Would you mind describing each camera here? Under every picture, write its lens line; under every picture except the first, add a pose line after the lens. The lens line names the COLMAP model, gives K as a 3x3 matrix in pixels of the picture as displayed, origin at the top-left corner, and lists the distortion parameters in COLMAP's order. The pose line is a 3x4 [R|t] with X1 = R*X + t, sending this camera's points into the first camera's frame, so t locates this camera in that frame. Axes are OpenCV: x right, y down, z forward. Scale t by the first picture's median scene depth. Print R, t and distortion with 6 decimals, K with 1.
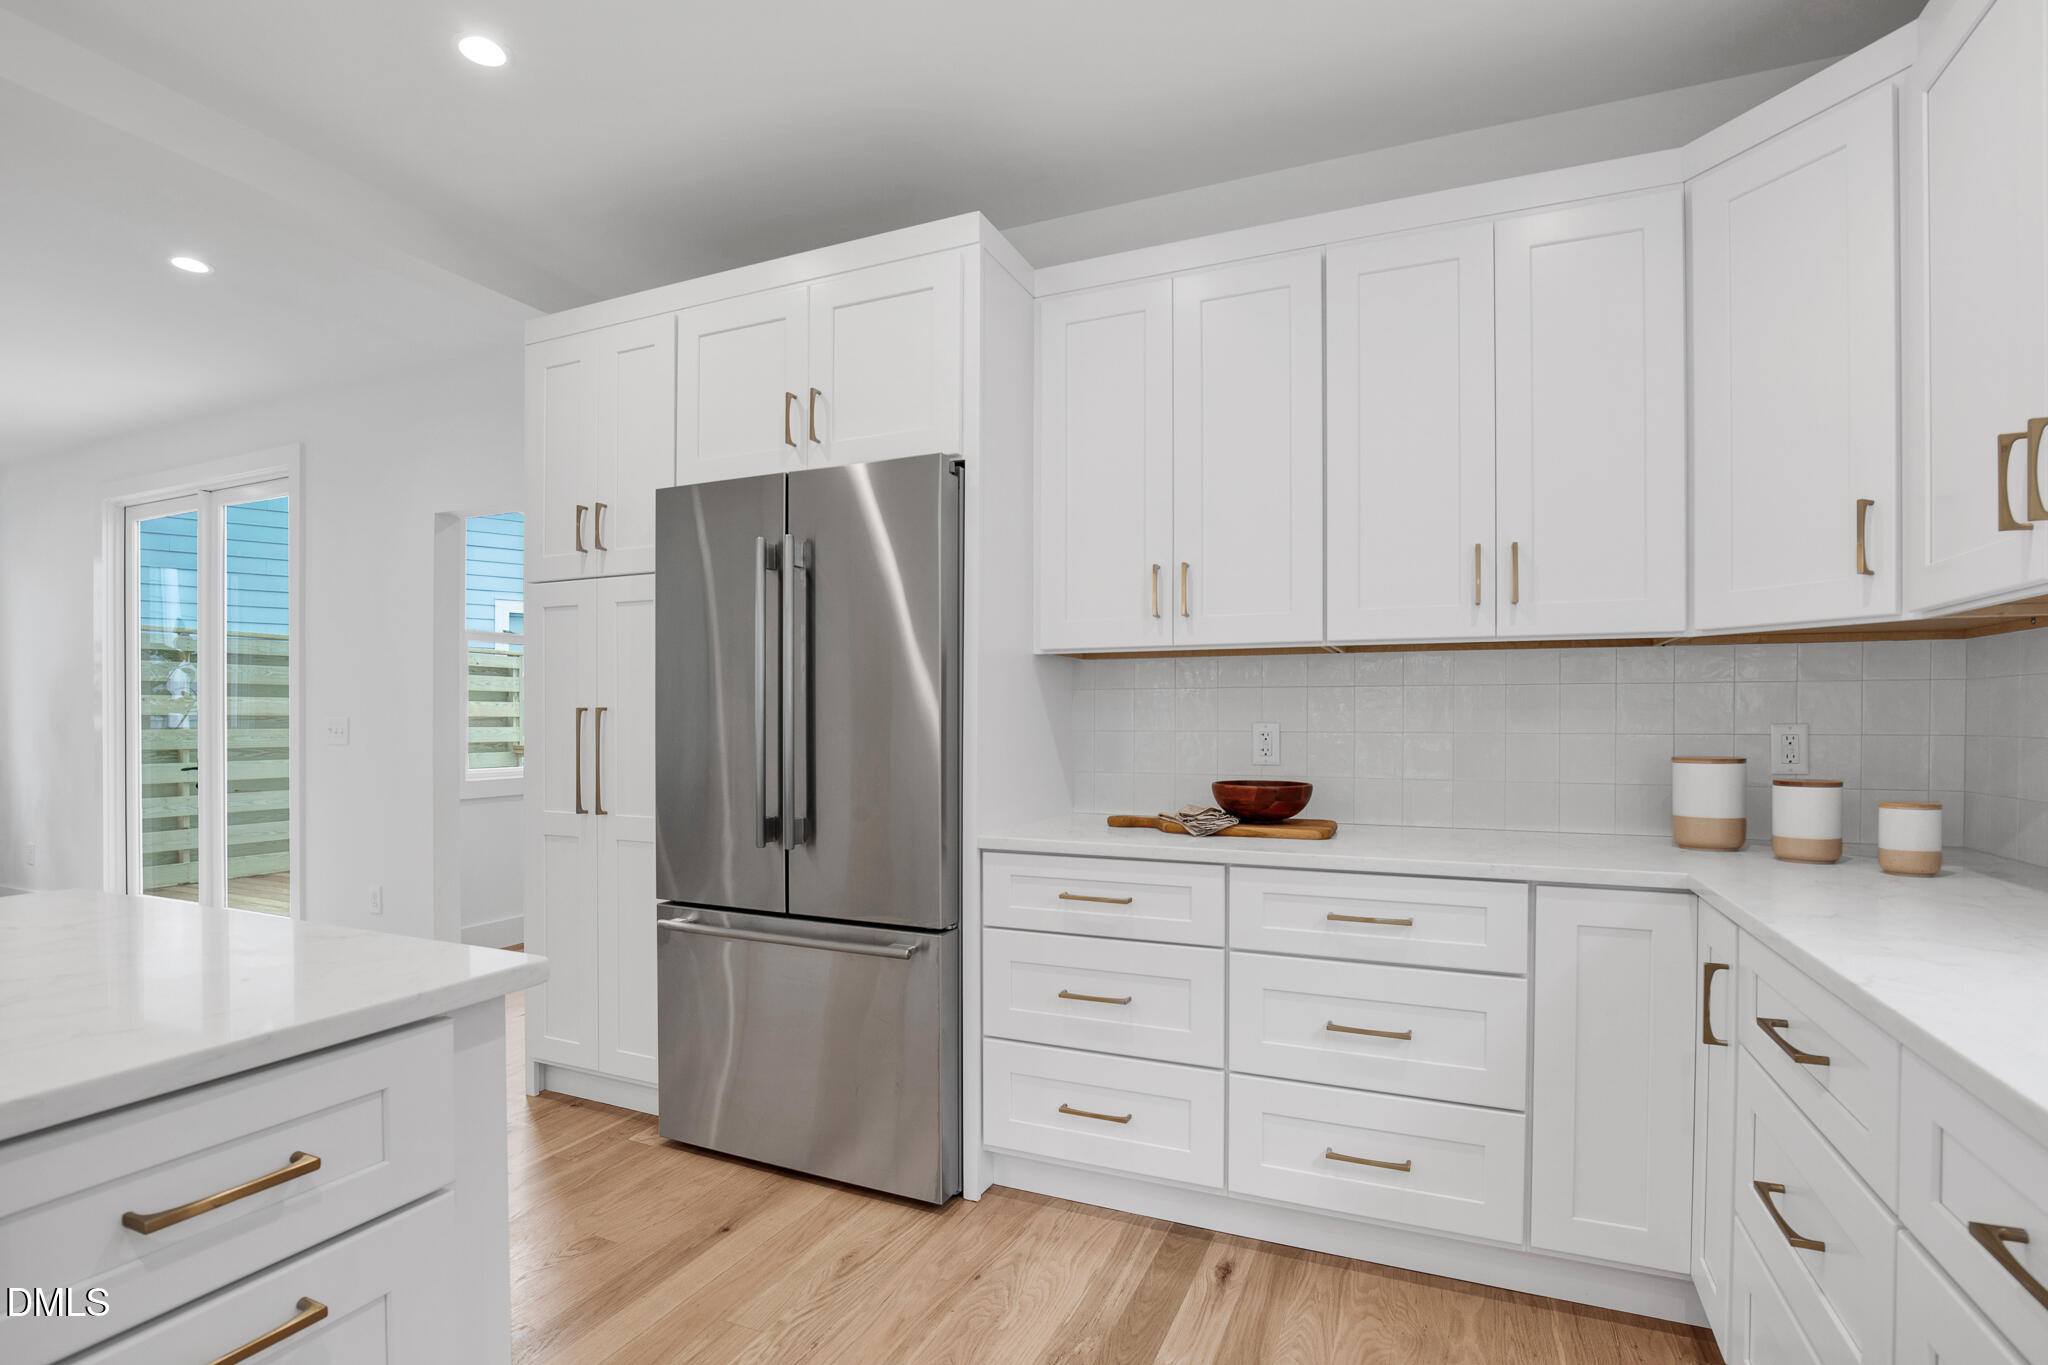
lens RADIAL K [[960.4, 0, 1032.2], [0, 960.4, 728.9], [0, 0, 1]] dist [-0.002648, -0.000141]
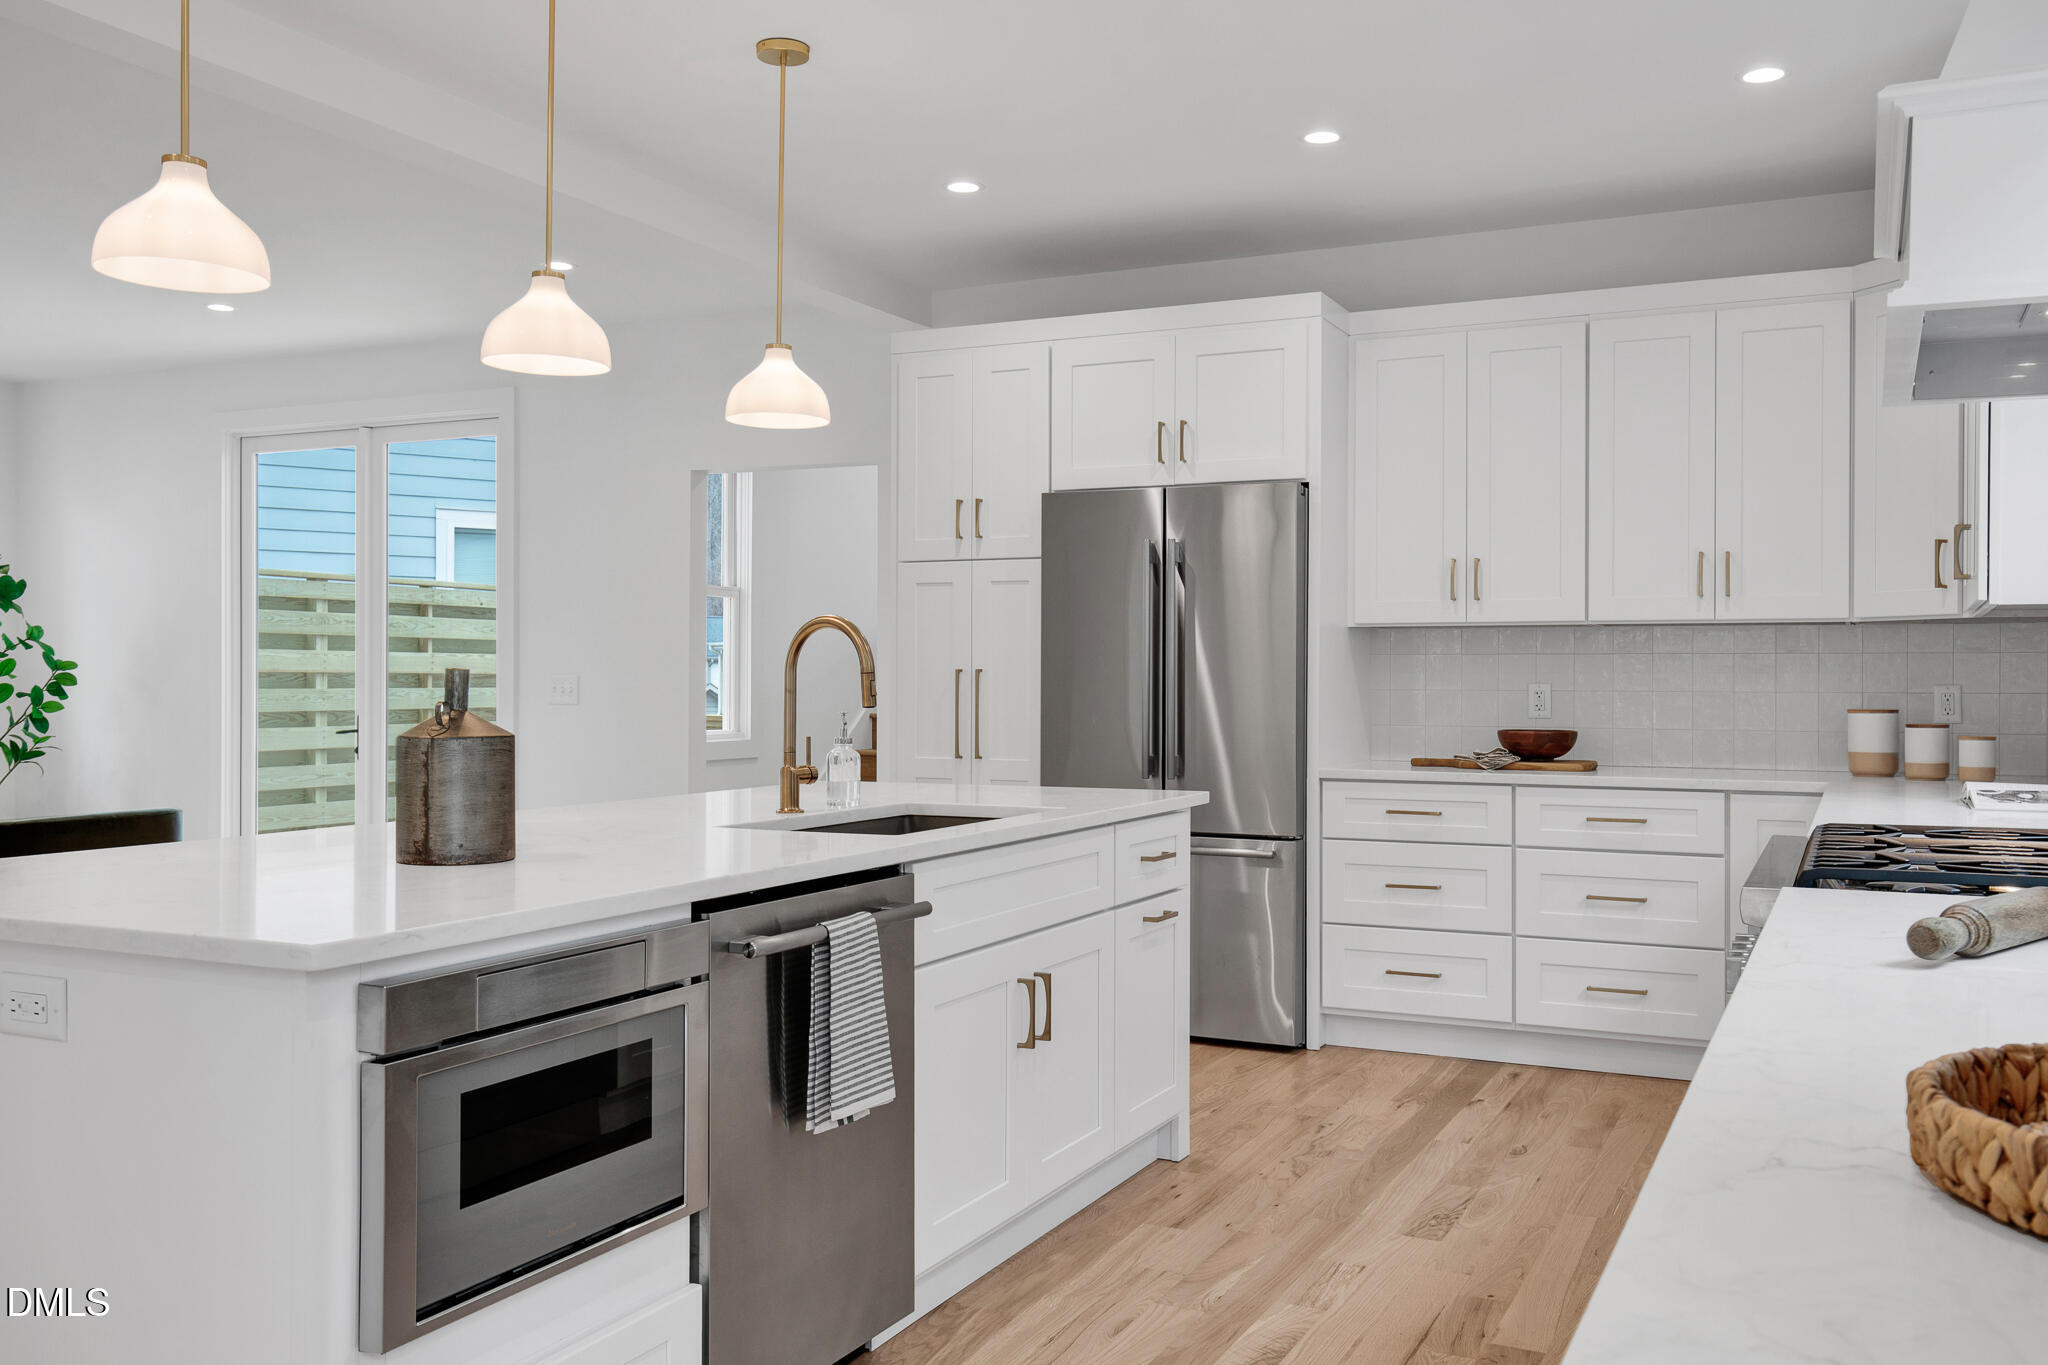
lens RADIAL K [[1718.9, 0, 1061.2], [0, 1718.9, 680.6], [0, 0, 1]] dist [0.070264, -0.001447]
pose [[0.999840, 0.002701, -0.017672, -0.365979], [-0.002867, 0.999952, -0.009375, 0.014203], [0.017646, 0.009424, 0.999800, -1.354950]]
